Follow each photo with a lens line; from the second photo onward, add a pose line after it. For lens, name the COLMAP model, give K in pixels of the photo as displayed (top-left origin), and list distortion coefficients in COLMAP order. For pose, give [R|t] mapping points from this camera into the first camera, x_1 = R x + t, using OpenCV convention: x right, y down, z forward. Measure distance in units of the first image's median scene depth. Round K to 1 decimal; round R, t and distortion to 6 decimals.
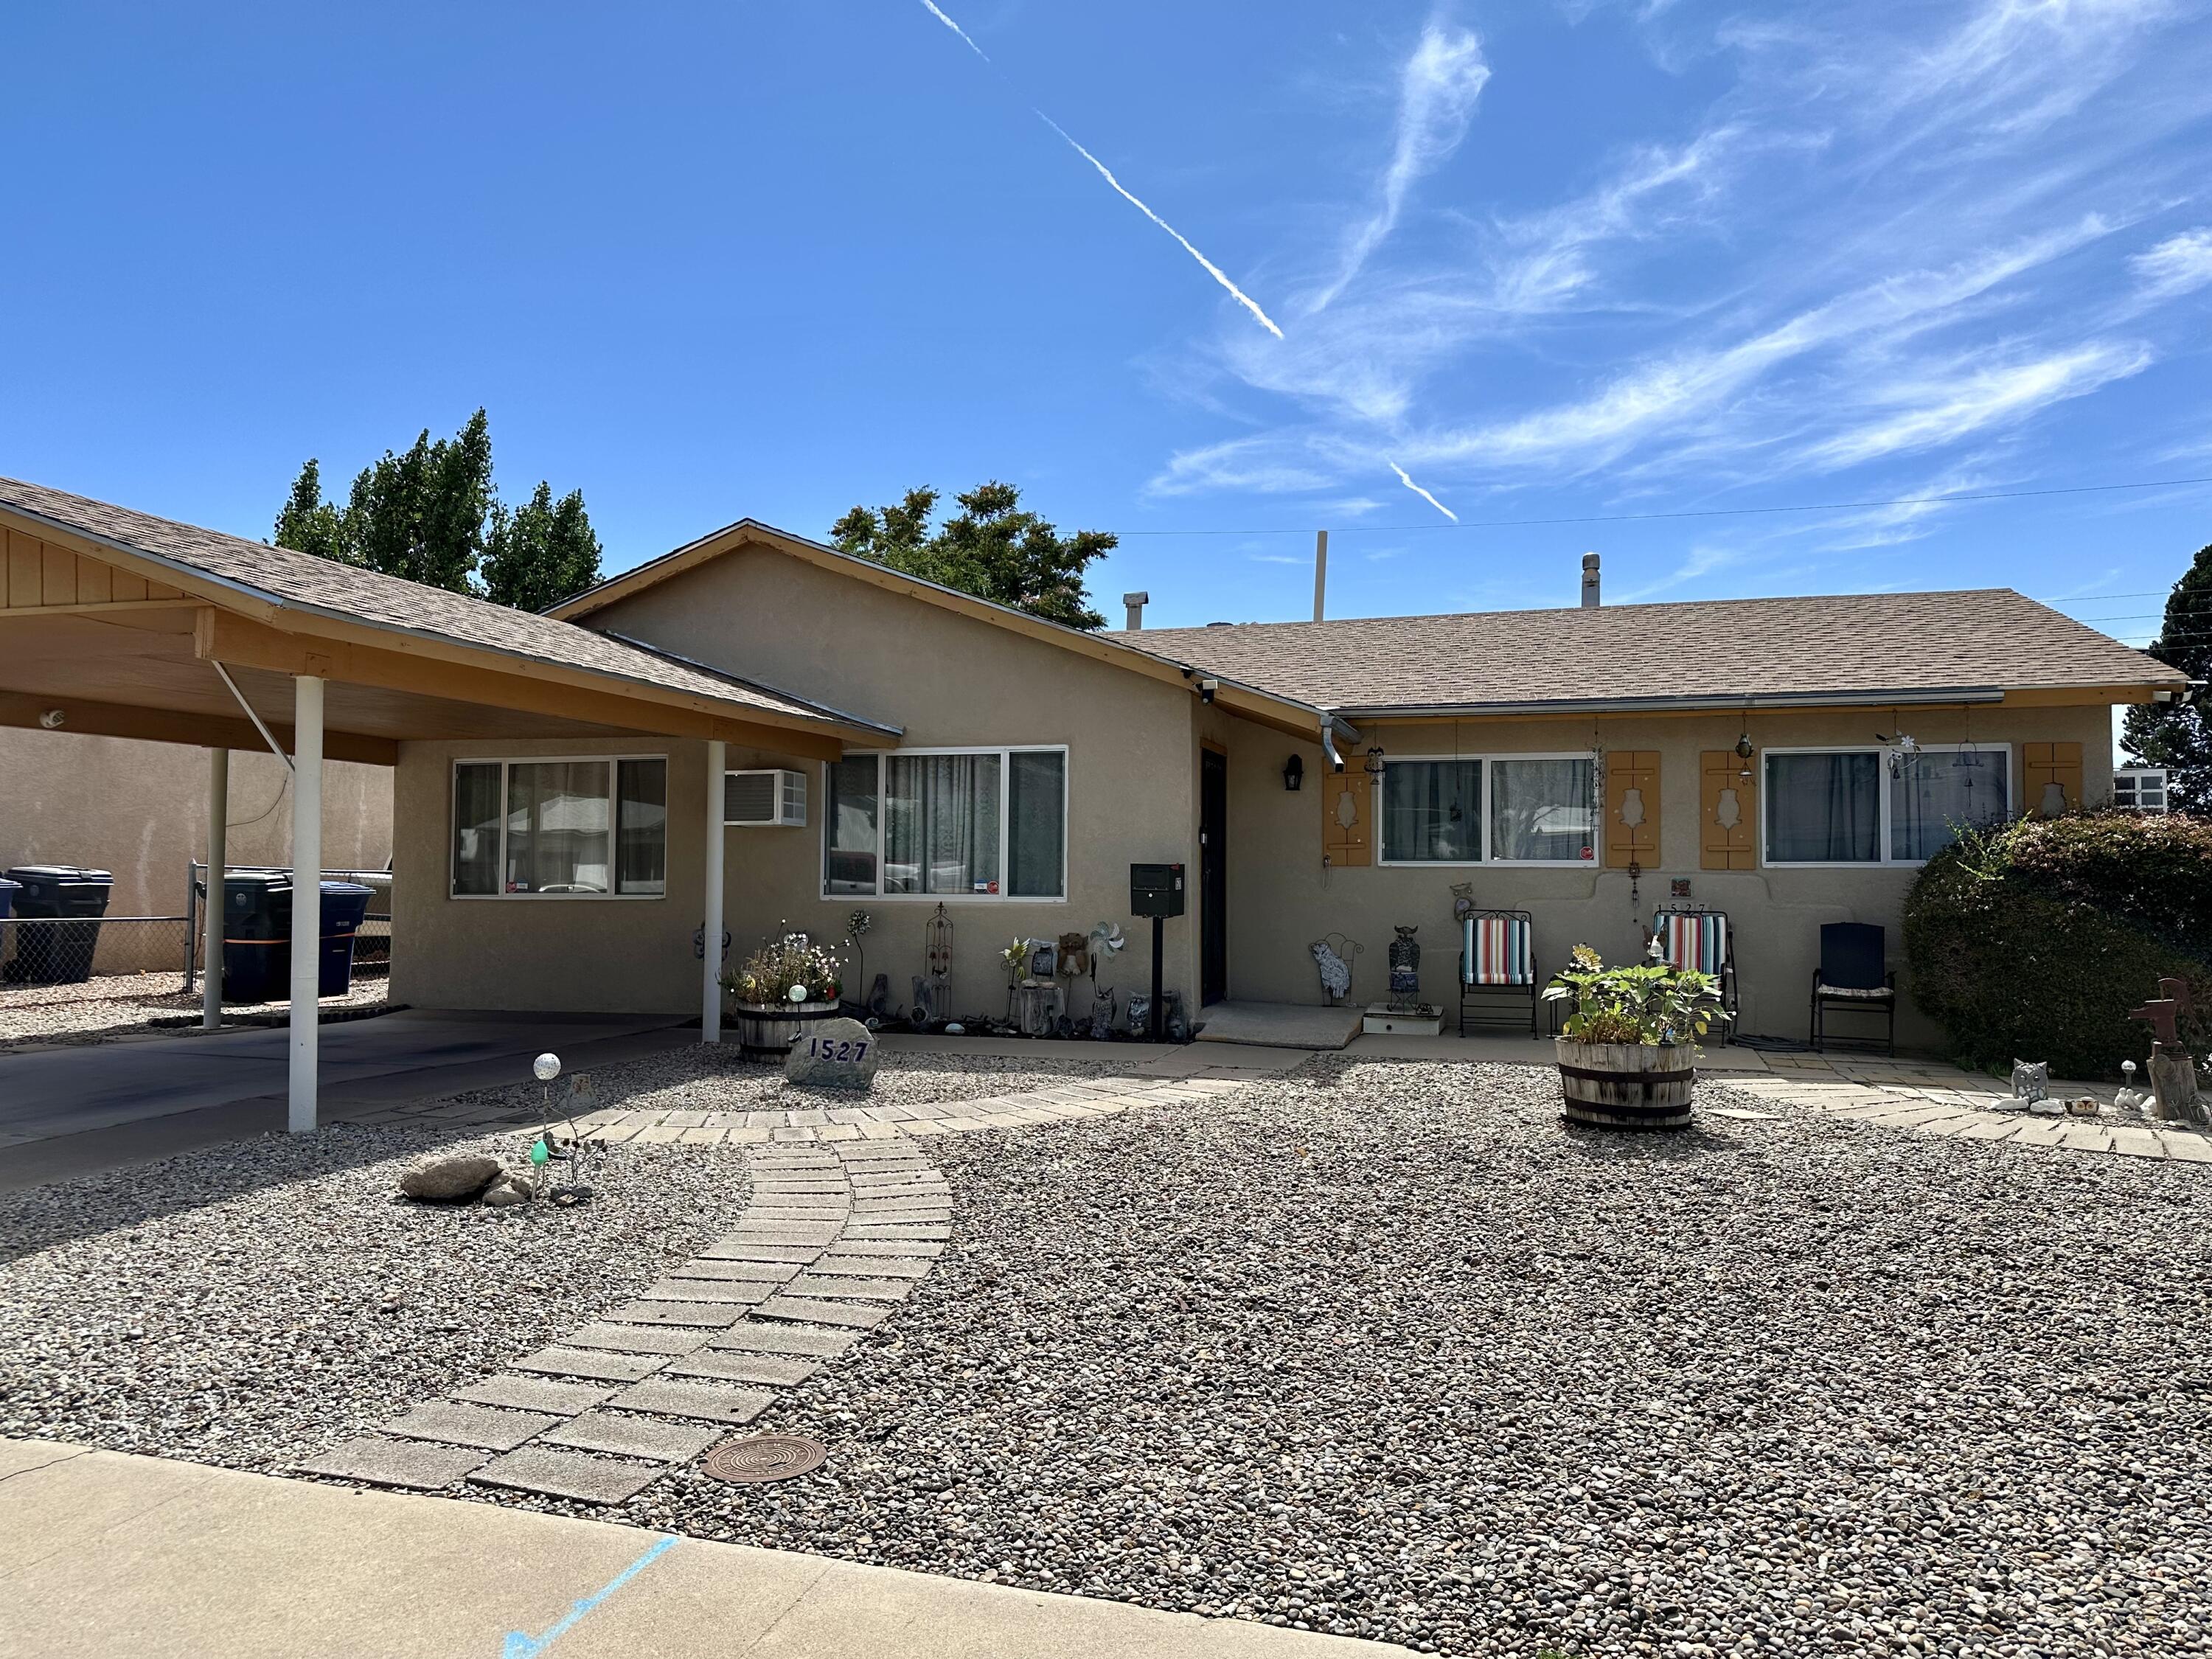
lens RADIAL K [[1579.3, 0, 1106.0], [0, 1579.3, 829.5], [0, 0, 1]] dist [0.032555, -0.032306]
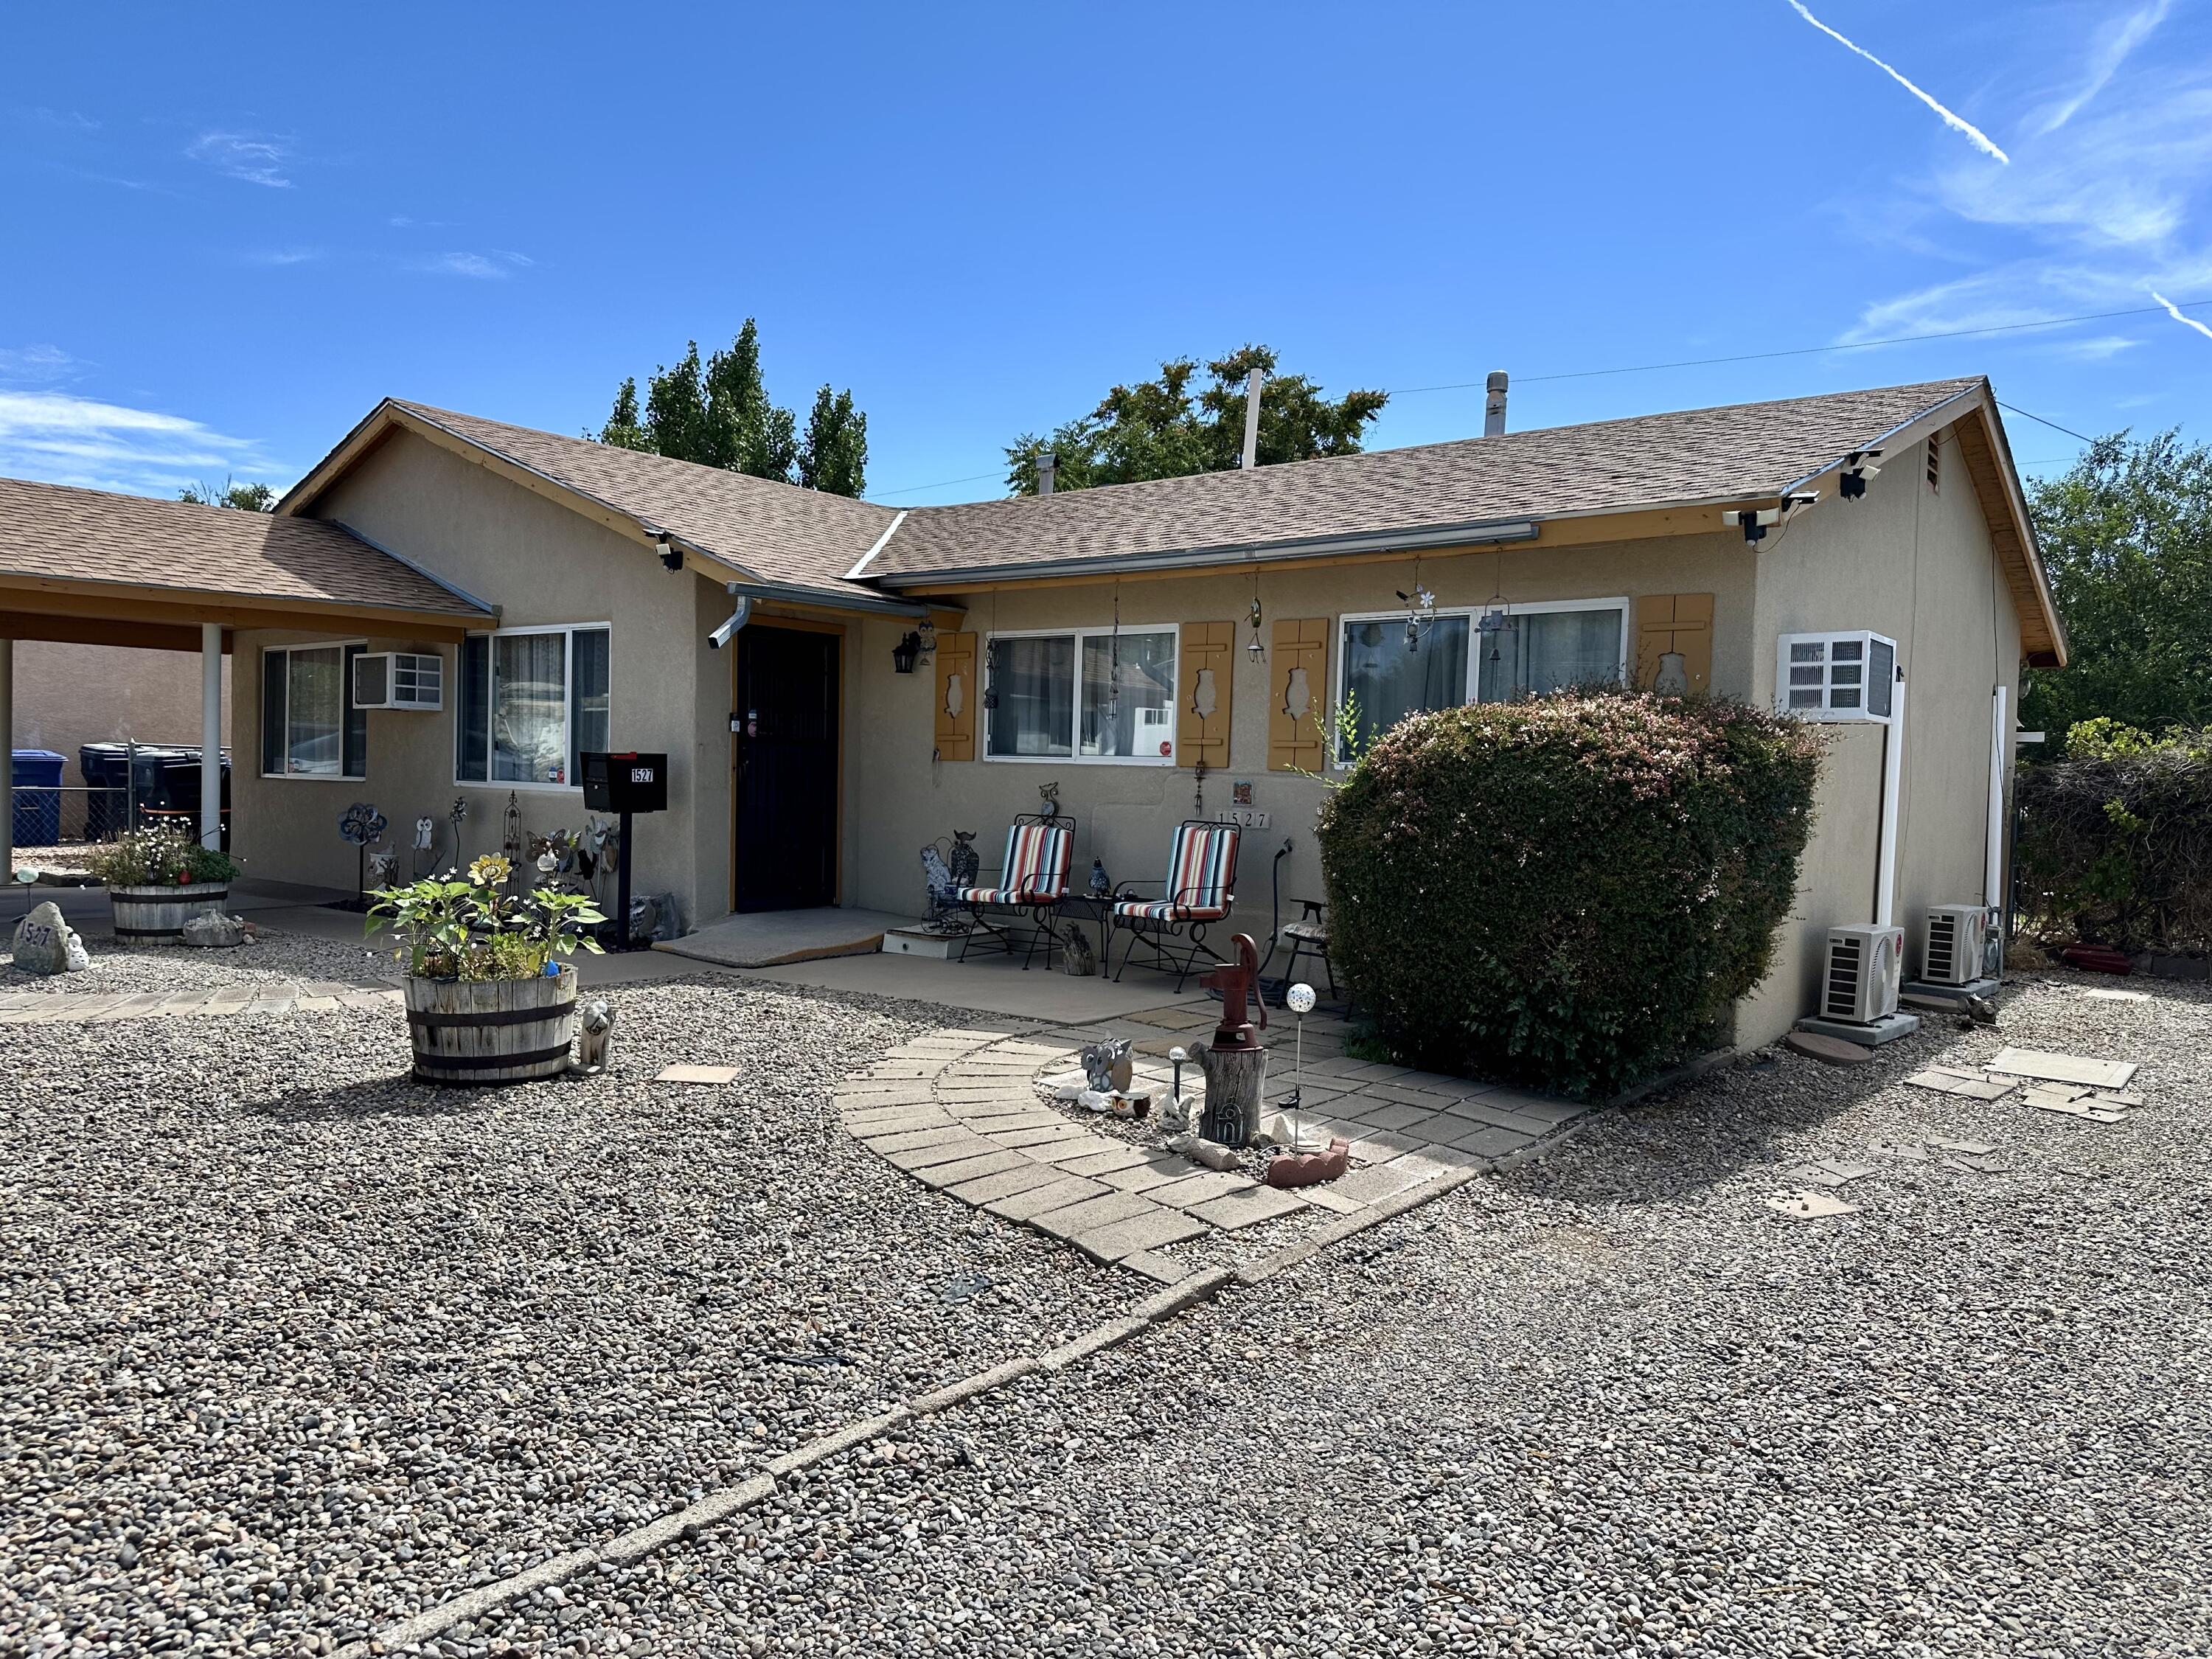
lens RADIAL K [[1566.9, 0, 1105.9], [0, 1566.9, 850.6], [0, 0, 1]] dist [0.103224, -0.150716]
pose [[0.923222, 0.036531, -0.382526, 0.606351], [-0.005527, 0.996630, 0.081837, 0.001579], [0.384227, -0.073440, 0.920313, 0.248885]]
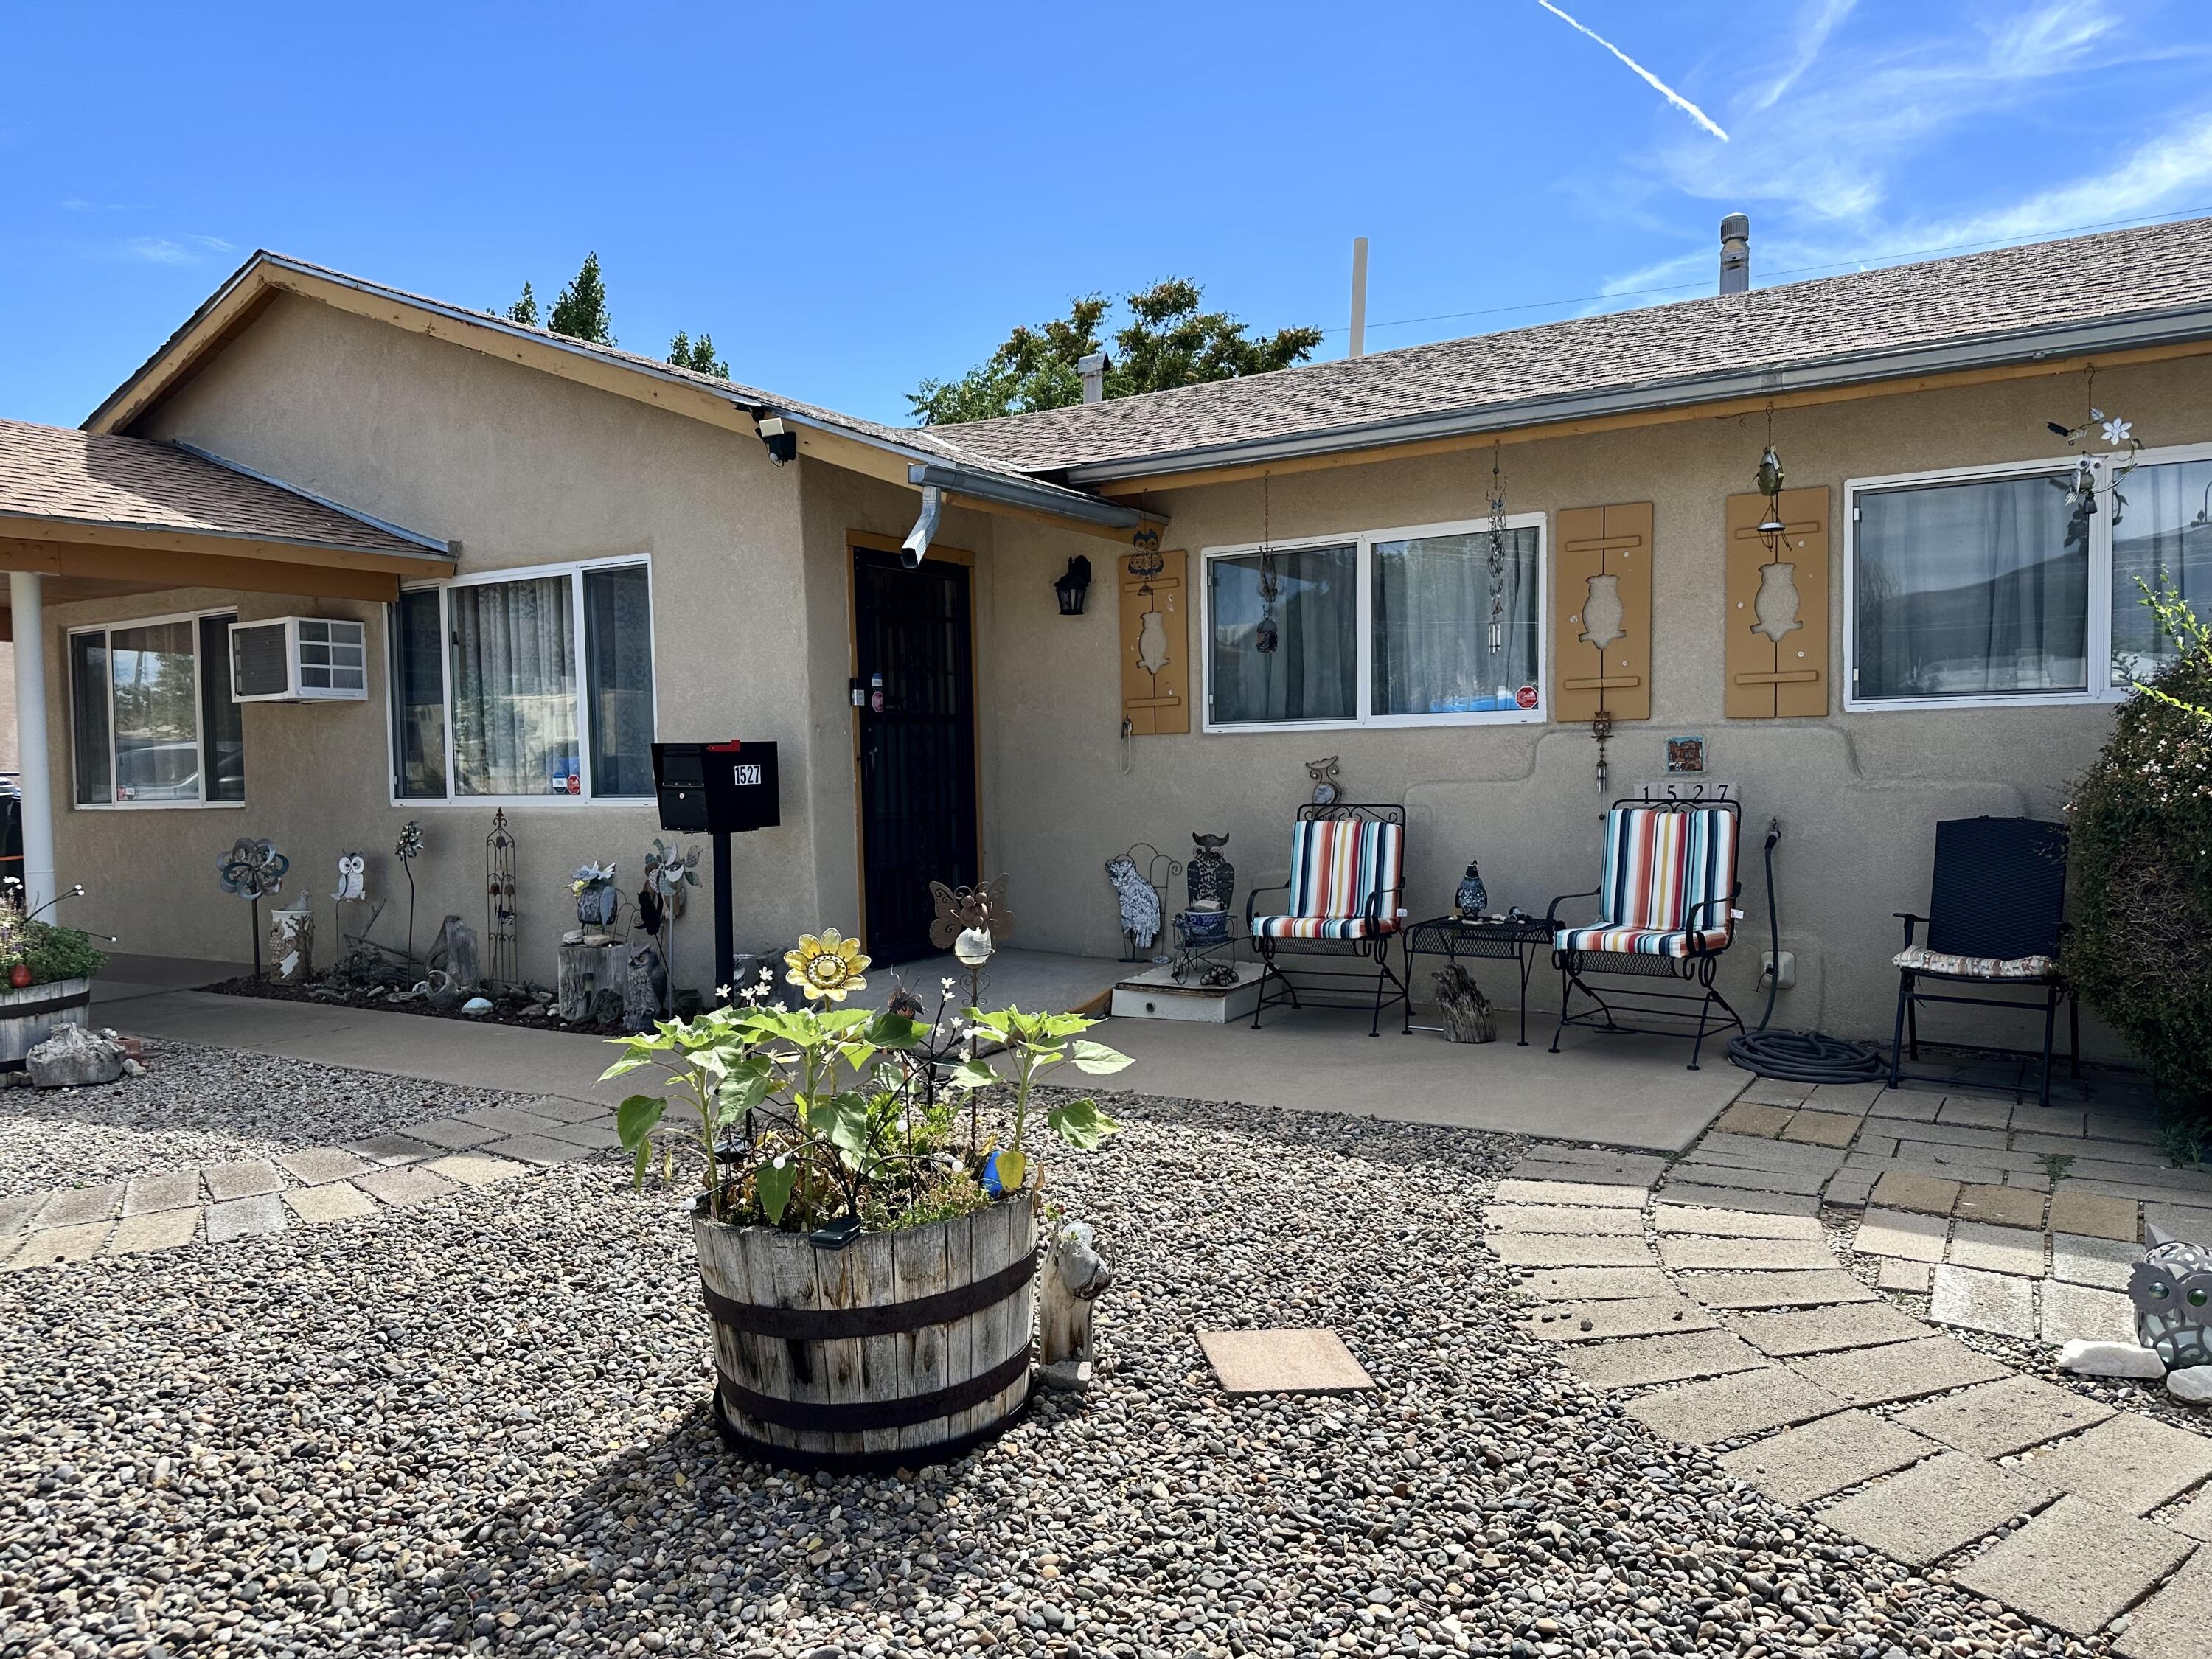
lens RADIAL K [[1566.9, 0, 1105.9], [0, 1566.9, 850.6], [0, 0, 1]] dist [0.103224, -0.150716]
pose [[0.964800, -0.012034, -0.262708, 0.316488], [0.037096, 0.995192, 0.090650, 0.013055], [0.260354, -0.097205, 0.960608, 0.432419]]
